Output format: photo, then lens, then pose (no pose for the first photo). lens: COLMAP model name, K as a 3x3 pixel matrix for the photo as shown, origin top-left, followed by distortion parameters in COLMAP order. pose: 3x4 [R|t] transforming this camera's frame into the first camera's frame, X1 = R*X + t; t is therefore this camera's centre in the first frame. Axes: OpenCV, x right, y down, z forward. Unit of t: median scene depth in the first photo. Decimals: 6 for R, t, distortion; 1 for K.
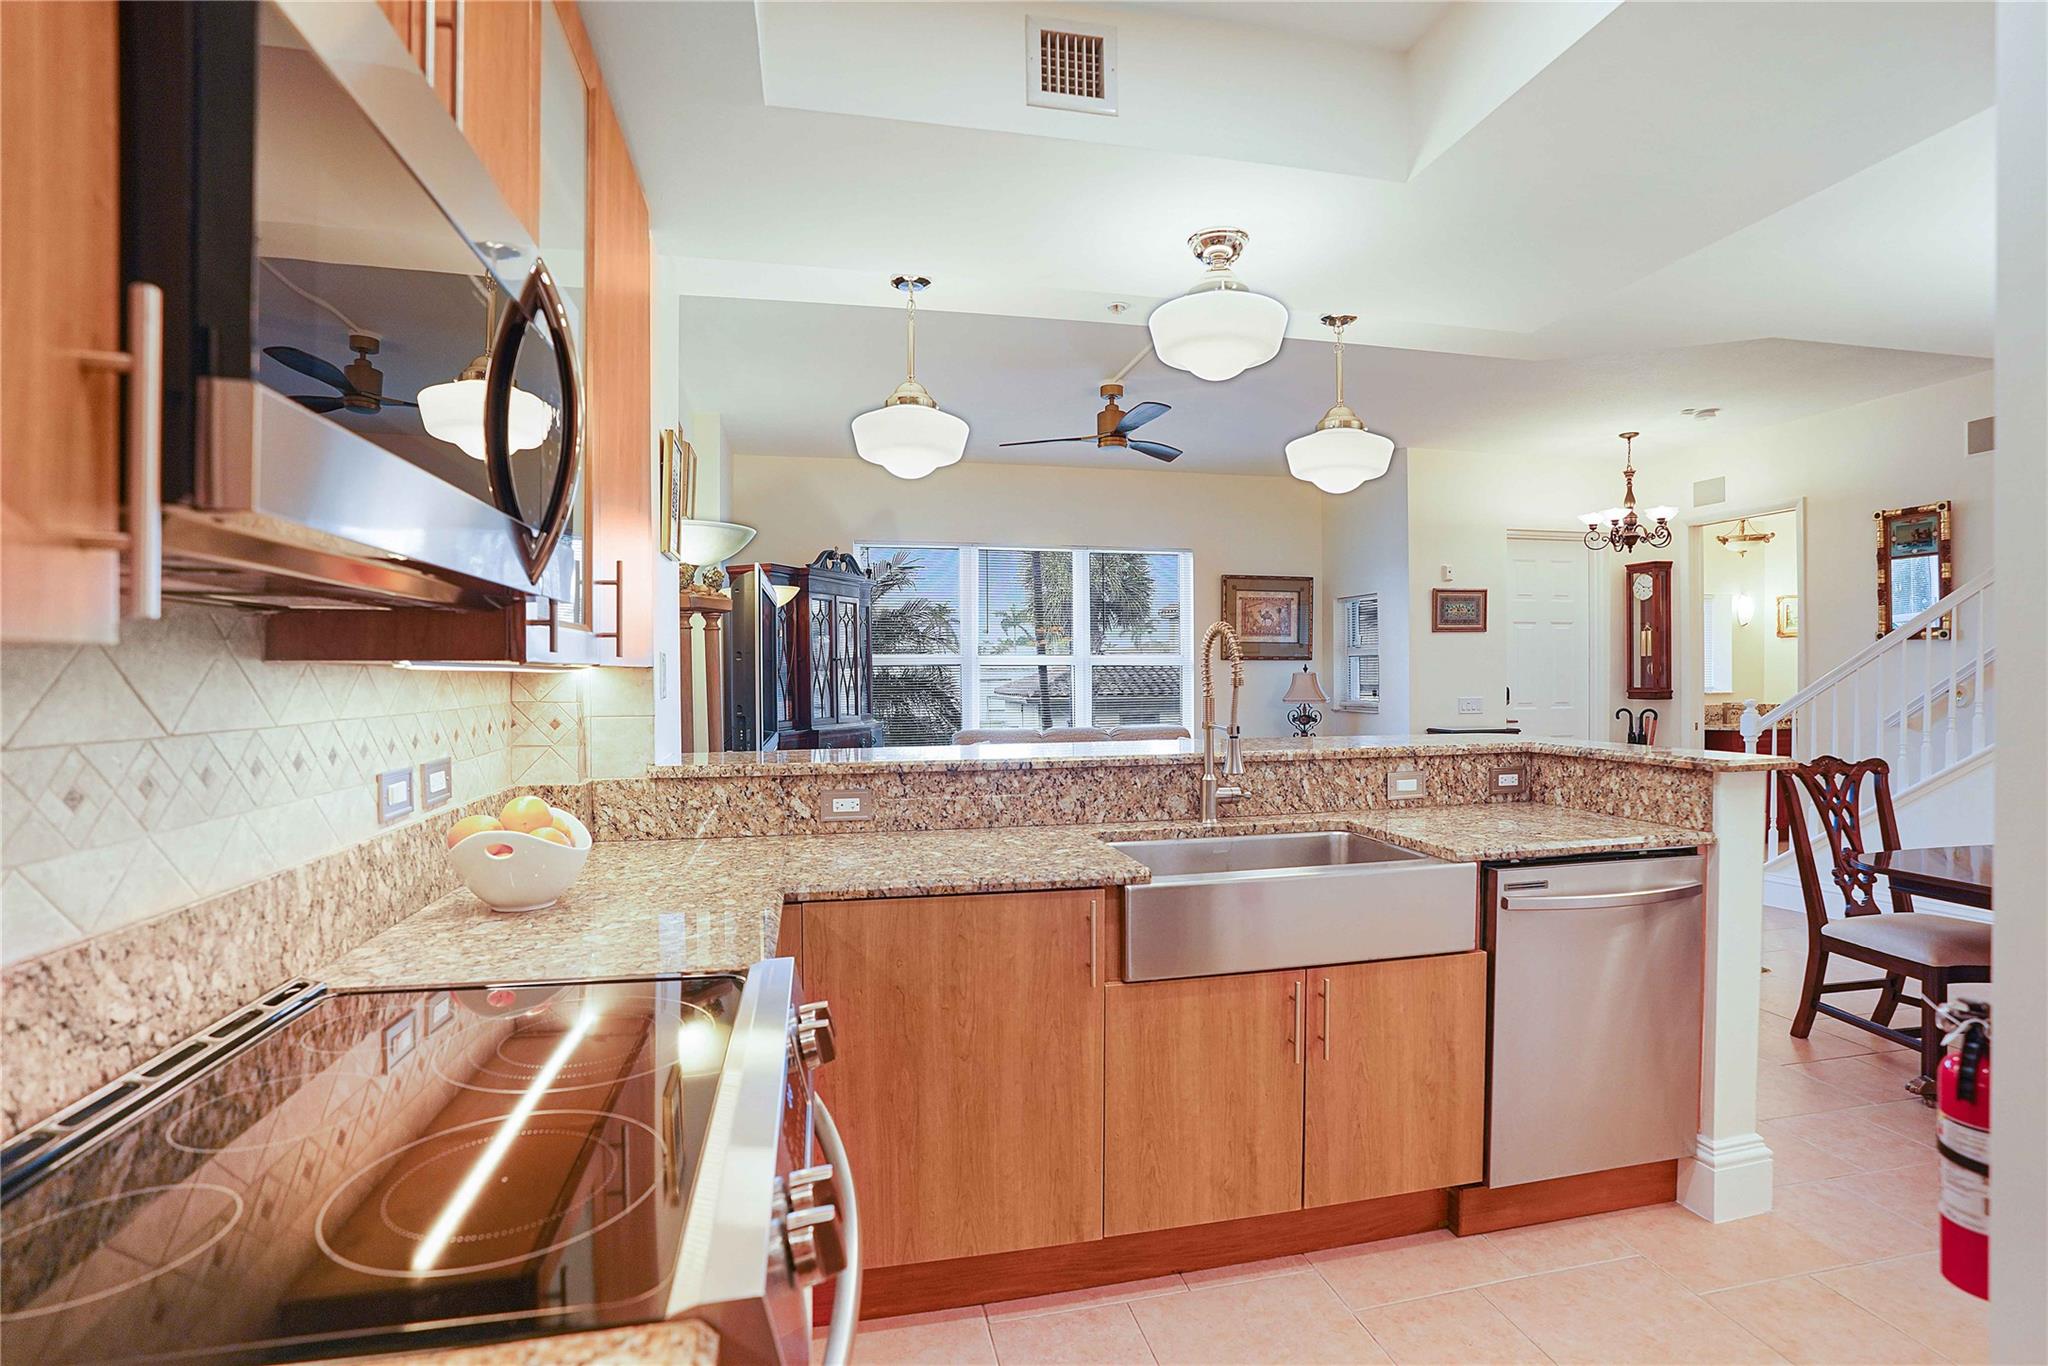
lens RADIAL K [[970.0, 0, 1024.0], [0, 970.0, 683.0], [0, 0, 1]] dist [-0.064878, 0.029515]
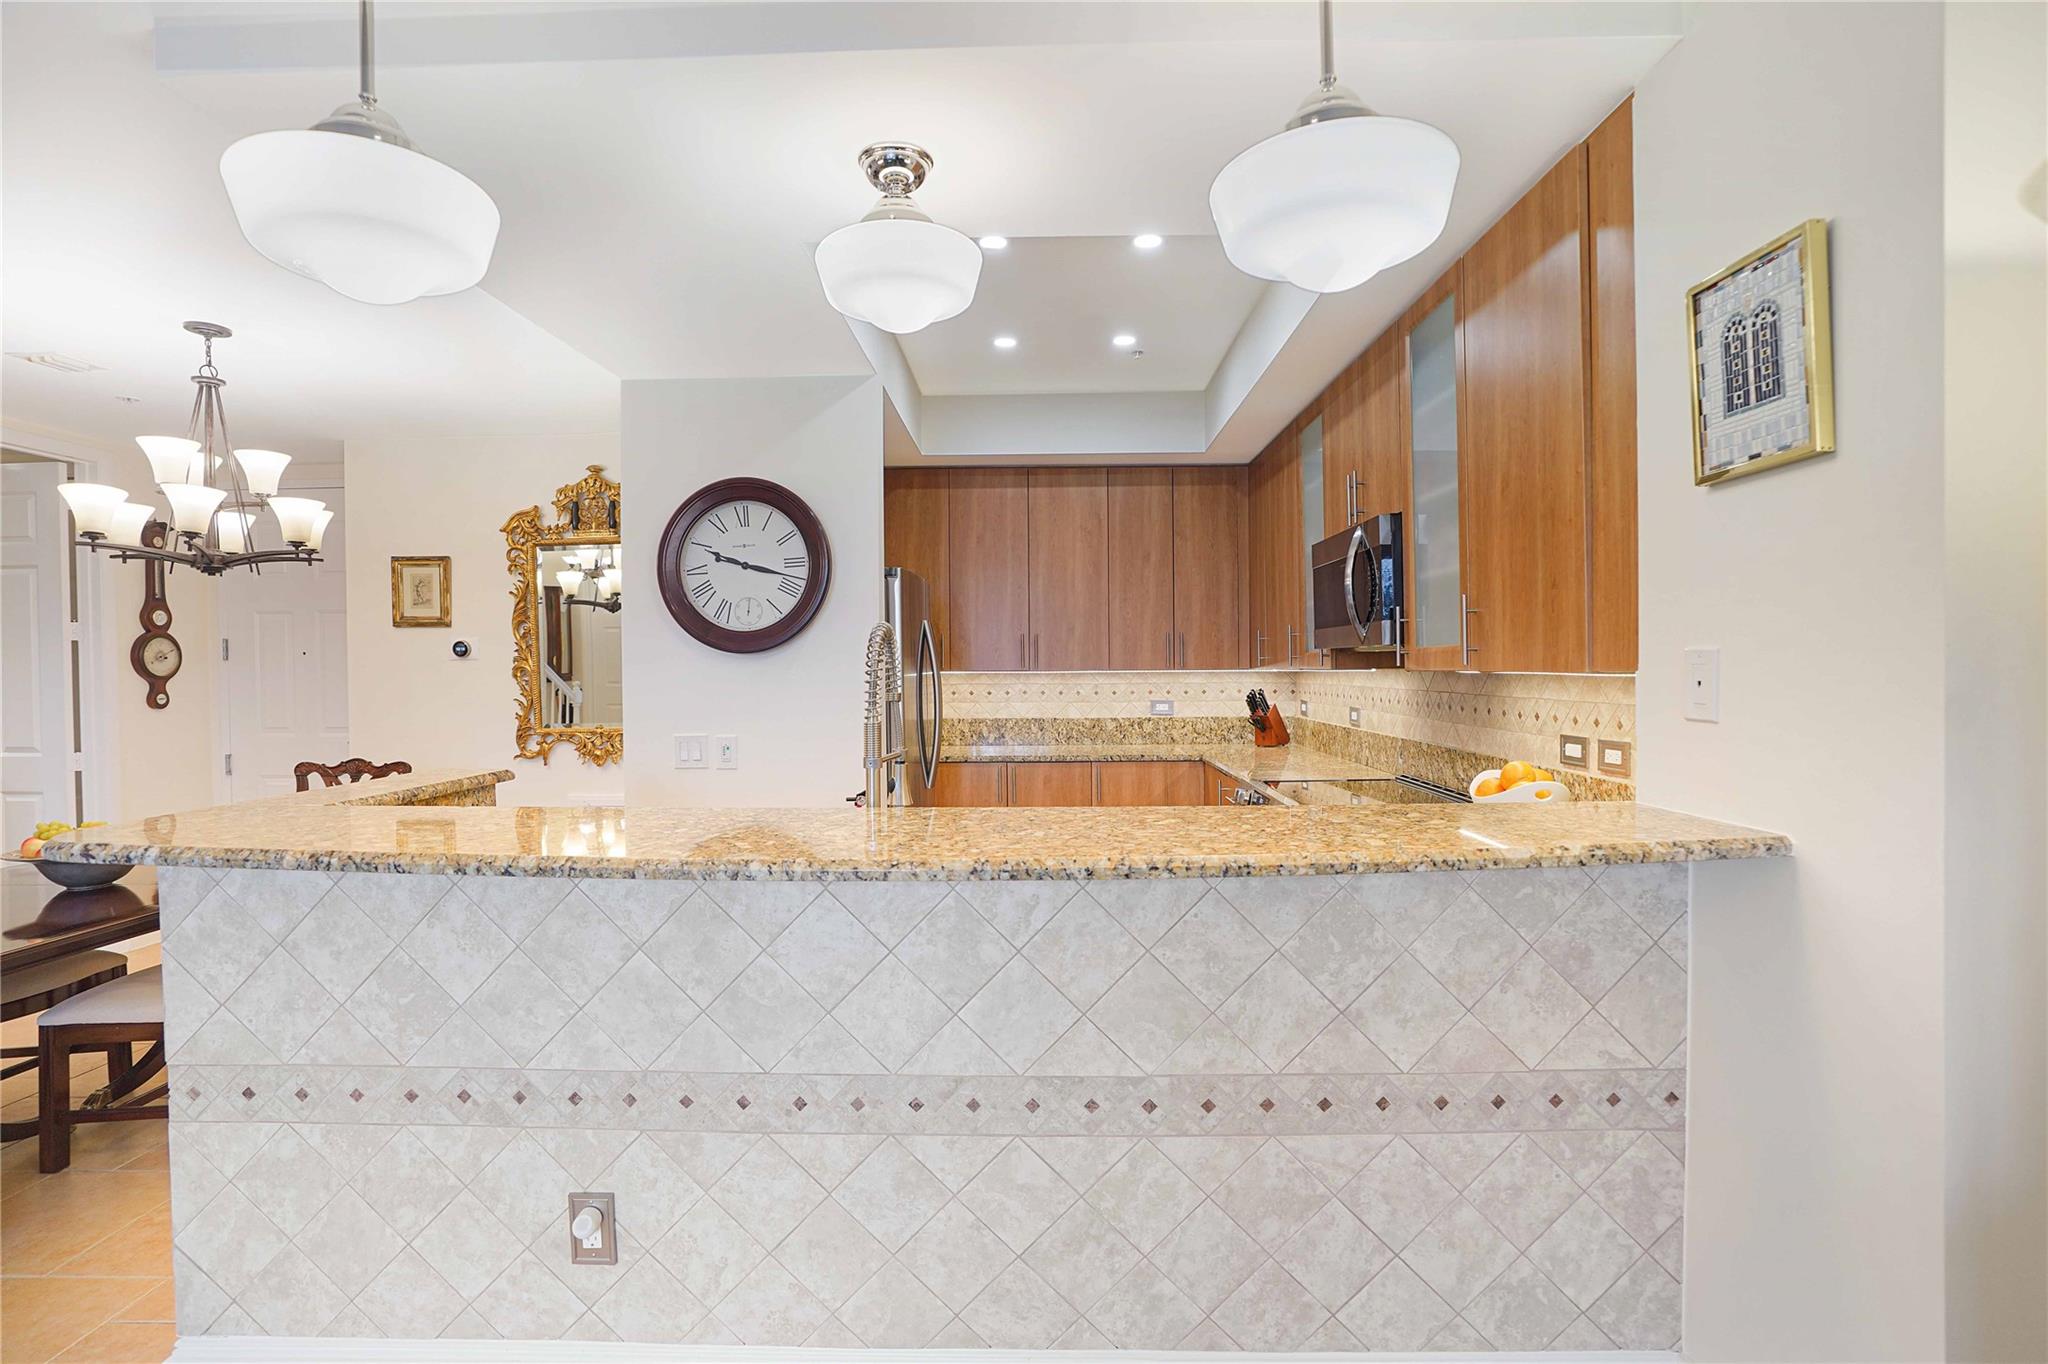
lens RADIAL K [[965.4, 0, 1029.6], [0, 965.4, 693.8], [0, 0, 1]] dist [-0.080041, 0.033406]
pose [[-0.974702, 0.007395, 0.223385, -0.032827], [0.016084, 0.999182, 0.037103, -0.012452], [-0.222928, 0.039757, -0.974024, 0.660883]]
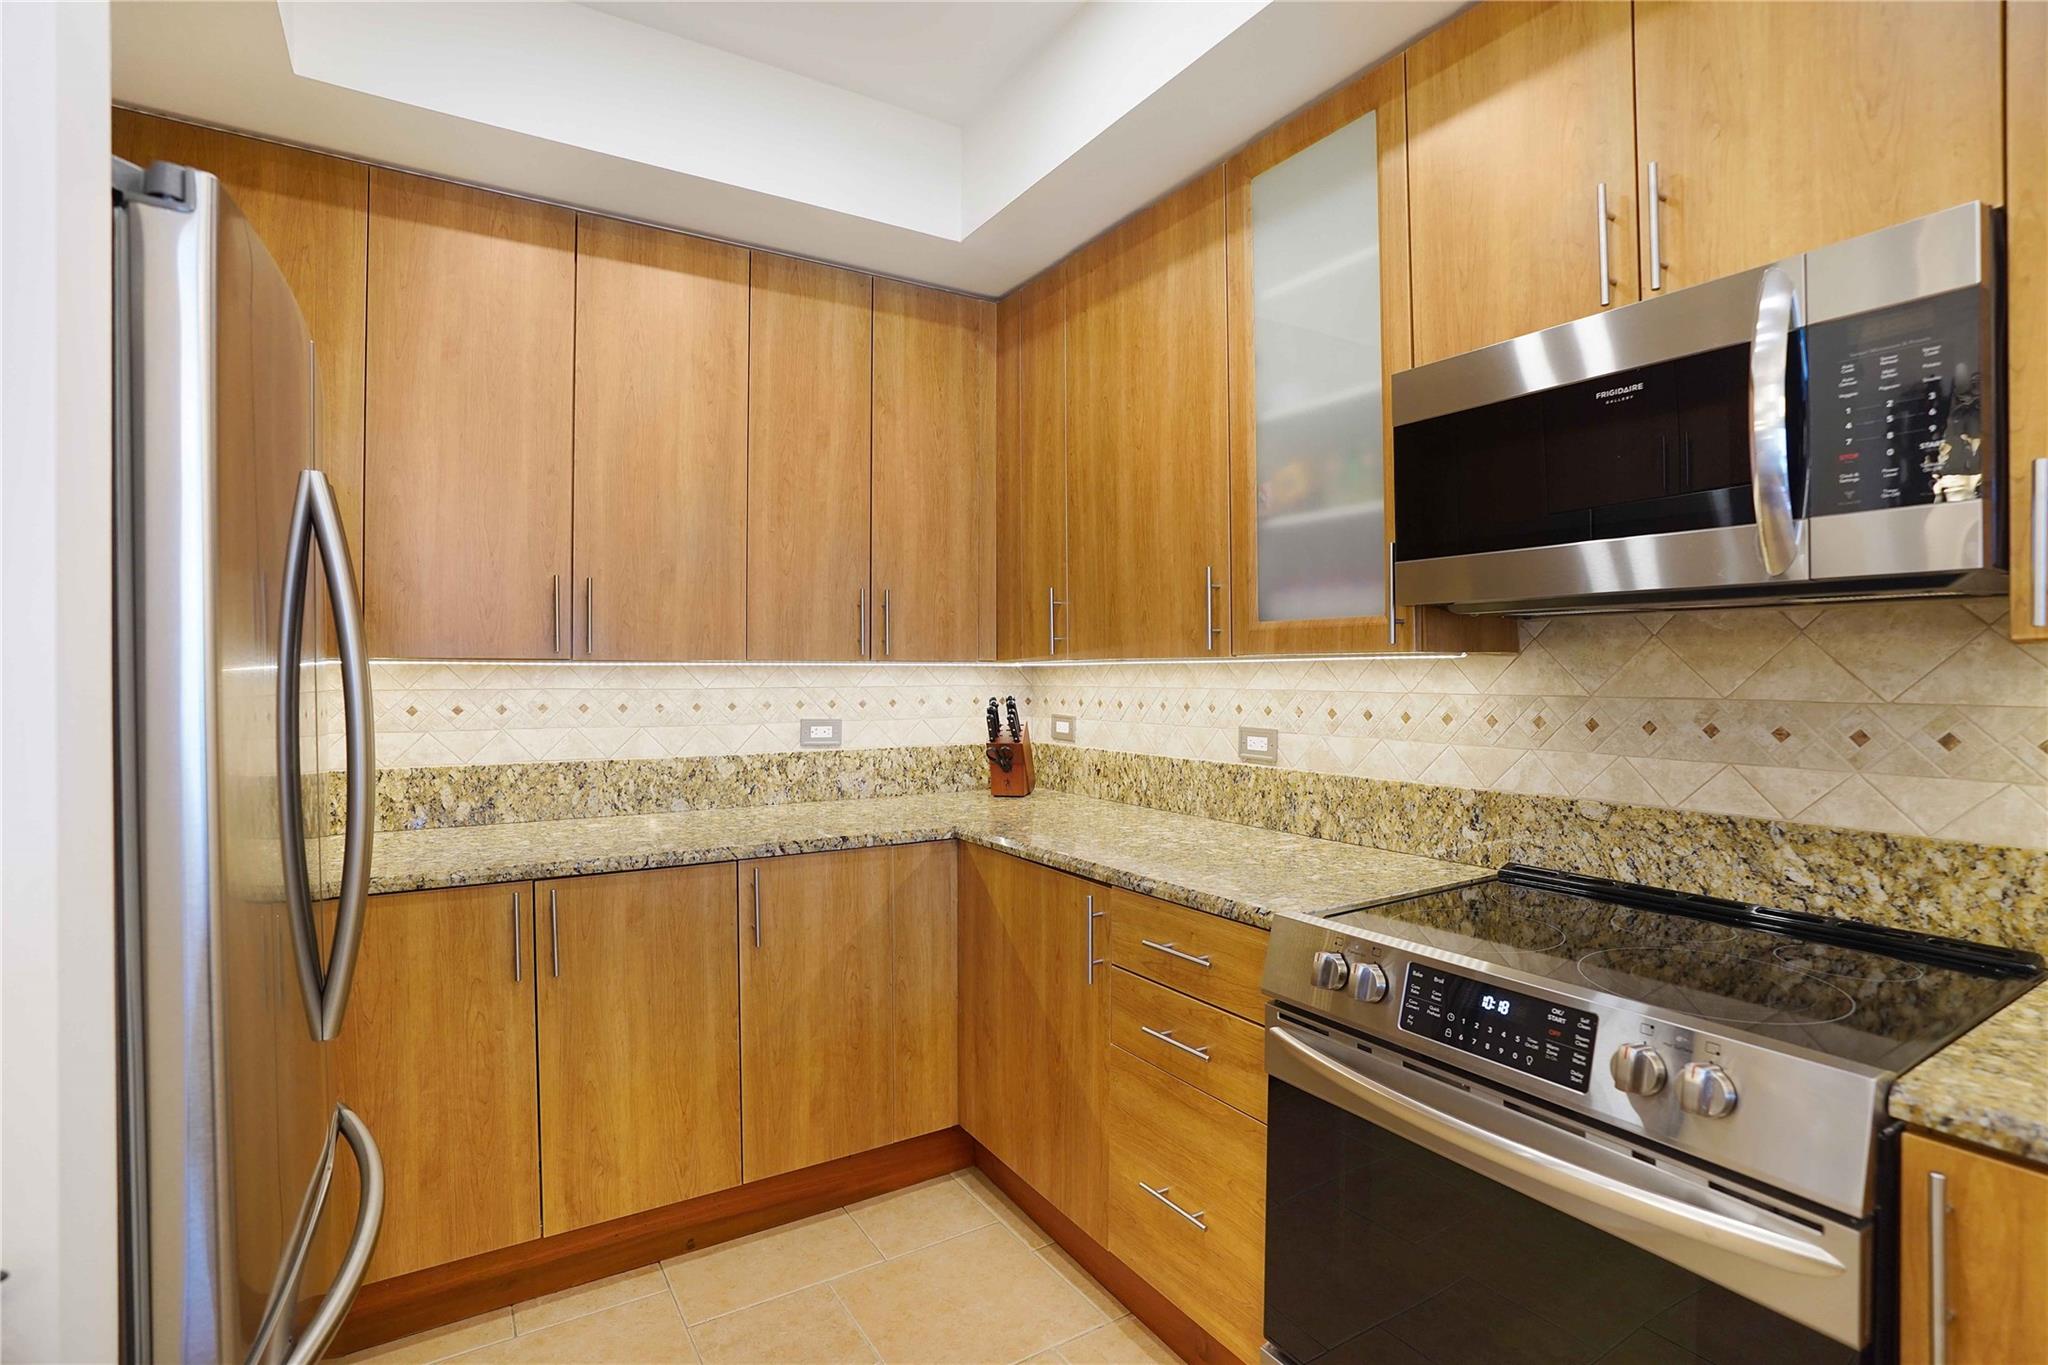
lens RADIAL K [[979.2, 0, 1028.5], [0, 979.2, 672.5], [0, 0, 1]] dist [-0.070649, 0.028655]
pose [[-0.937159, 0.007986, -0.348810, 0.108096], [0.003665, 0.999908, 0.013043, -0.001454], [0.348882, 0.010945, -0.937103, 0.283807]]
